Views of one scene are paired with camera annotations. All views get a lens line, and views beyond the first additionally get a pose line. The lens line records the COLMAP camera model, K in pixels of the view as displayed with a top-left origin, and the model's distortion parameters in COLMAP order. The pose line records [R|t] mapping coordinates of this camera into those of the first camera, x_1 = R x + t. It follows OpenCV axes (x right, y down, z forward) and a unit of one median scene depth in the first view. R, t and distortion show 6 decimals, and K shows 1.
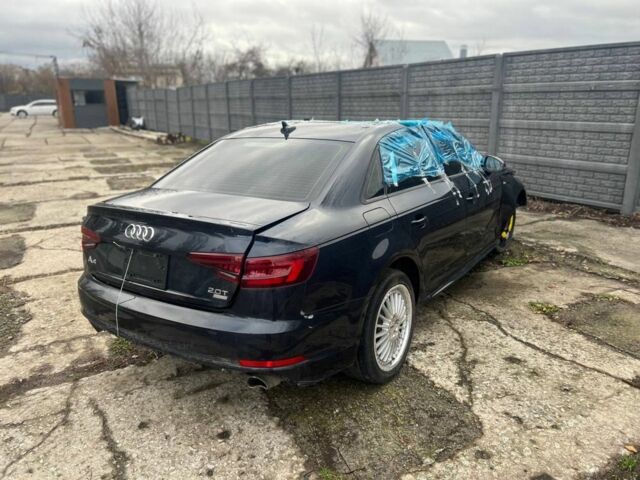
lens RADIAL K [[481.9, 0, 316.4], [0, 481.9, 240.5], [0, 0, 1]] dist [0.043586, -0.042247]
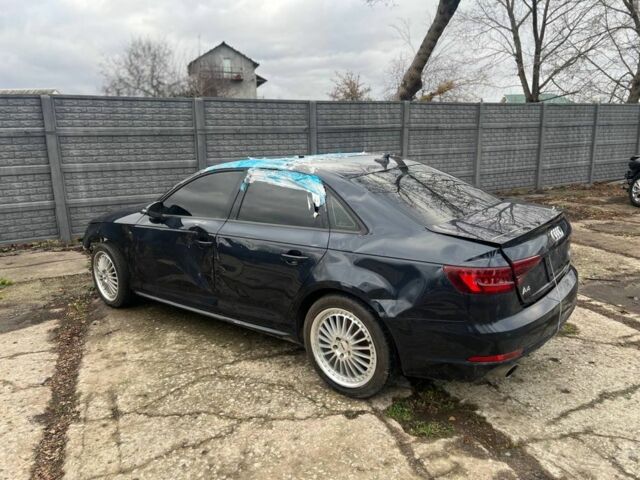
lens RADIAL K [[481.9, 0, 318.9], [0, 481.9, 240.9], [0, 0, 1]] dist [0.043586, -0.042247]
pose [[0.094561, -0.202238, 0.974760, -1.198402], [0.295274, 0.940785, 0.166545, -0.284591], [-0.950721, 0.272073, 0.148678, 1.018567]]
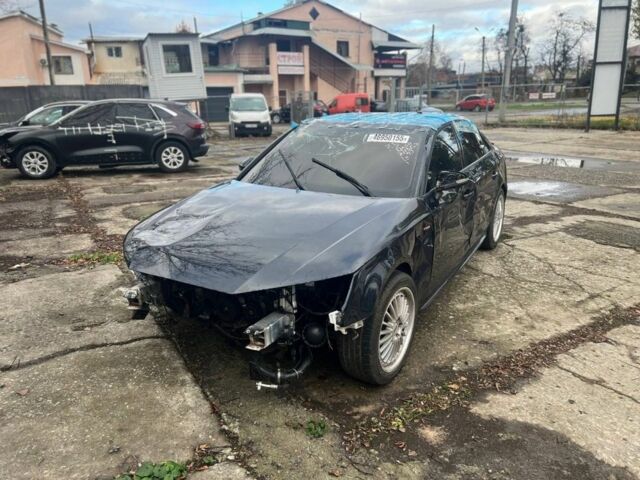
lens RADIAL K [[481.9, 0, 323.0], [0, 481.9, 241.5], [0, 0, 1]] dist [0.043586, -0.042247]
pose [[-0.997811, 0.044128, -0.049261, 0.343806], [0.010617, 0.842066, 0.539270, -0.737876], [0.065278, 0.537567, -0.840691, 2.537850]]
